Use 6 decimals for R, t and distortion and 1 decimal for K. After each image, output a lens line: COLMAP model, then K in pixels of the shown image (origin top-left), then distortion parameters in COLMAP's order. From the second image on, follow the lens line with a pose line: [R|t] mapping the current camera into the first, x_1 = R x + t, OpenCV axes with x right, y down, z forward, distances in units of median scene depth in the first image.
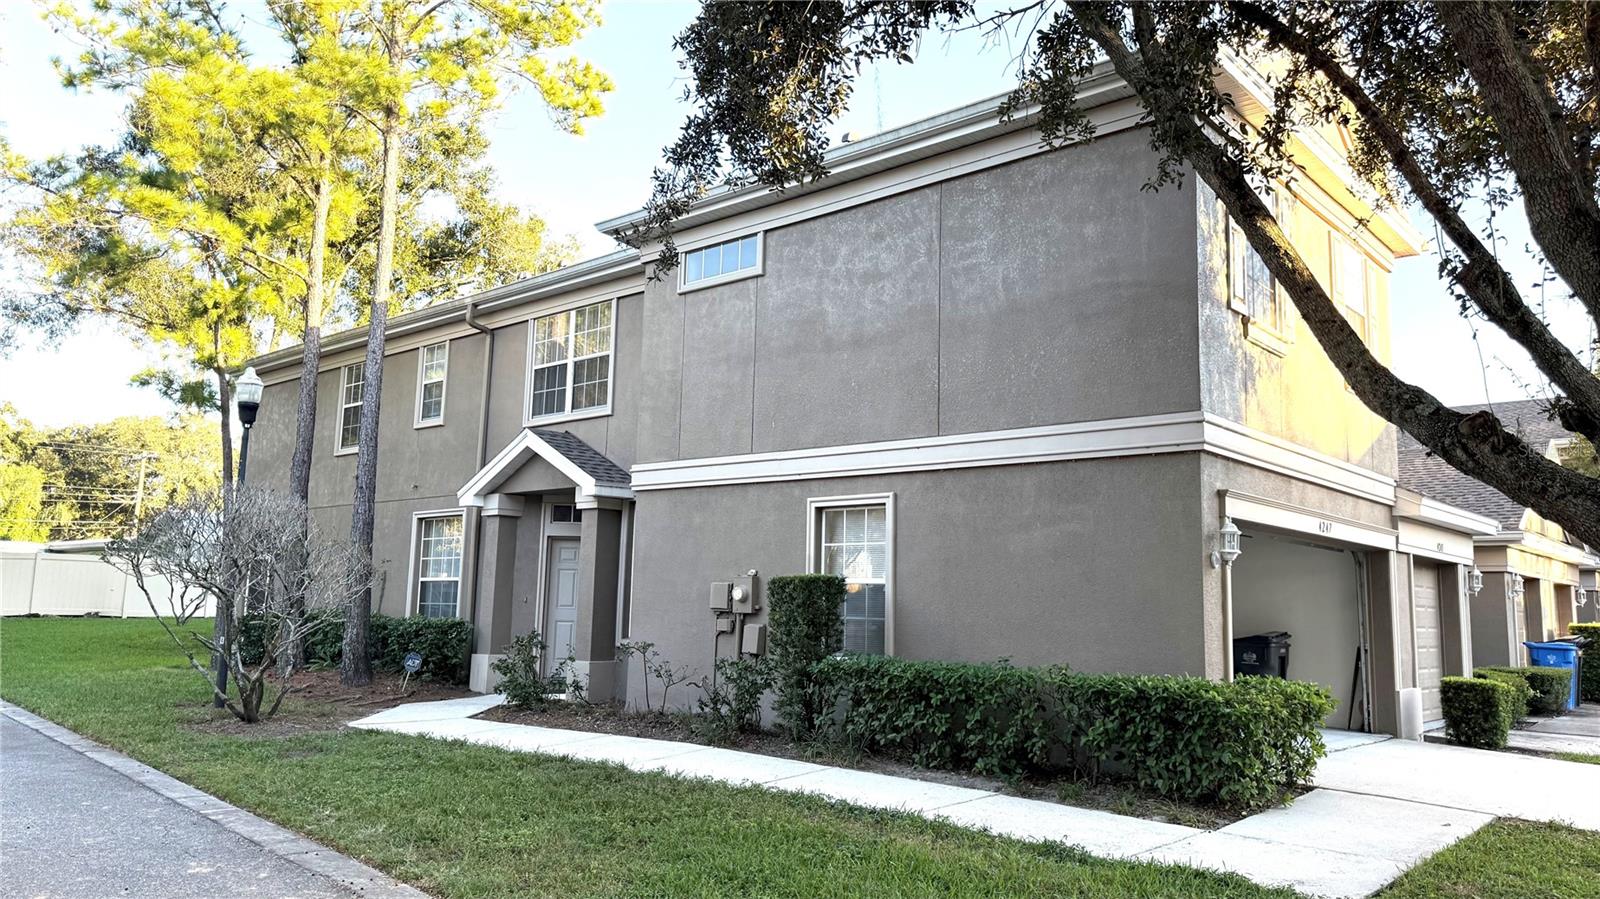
lens RADIAL K [[1124.5, 0, 800.0], [0, 1124.5, 449.5], [0, 0, 1]] dist [0.127076, -0.239277]
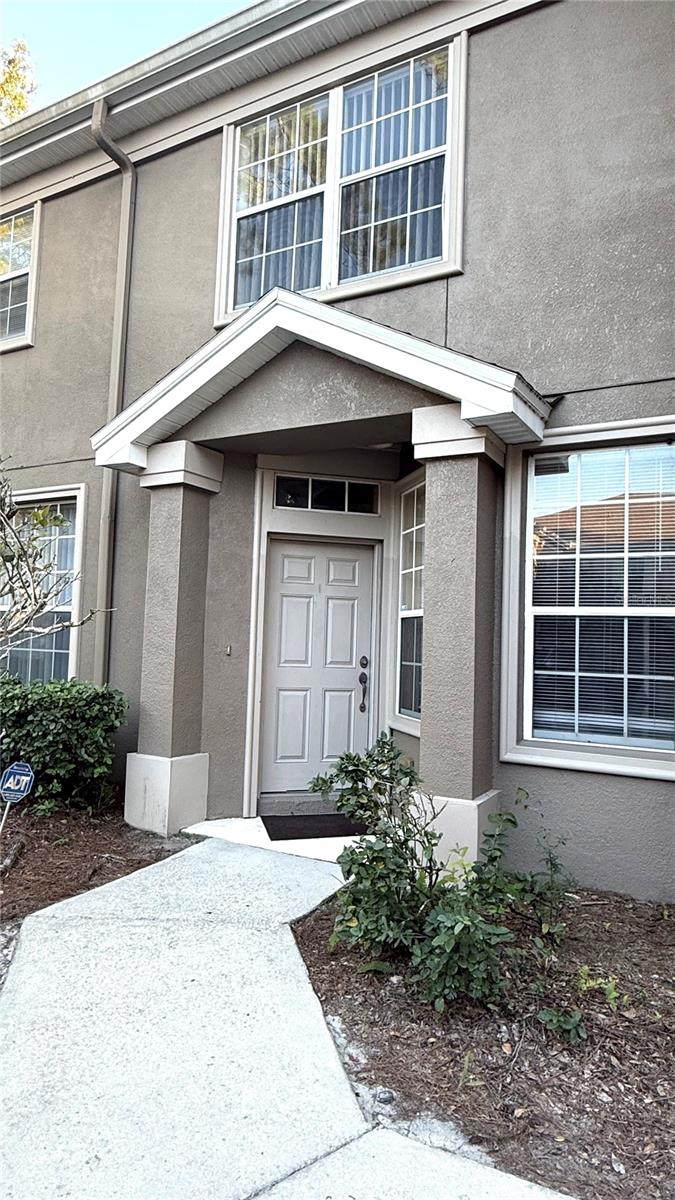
lens RADIAL K [[735.8, 0, 337.5], [0, 735.8, 600.0], [0, 0, 1]] dist [-0.027971, 0.000143]
pose [[0.977004, 0.016437, 0.212588, -0.266465], [-0.036242, 0.995318, 0.089604, 0.077114], [-0.210120, -0.095248, 0.973025, 0.661890]]
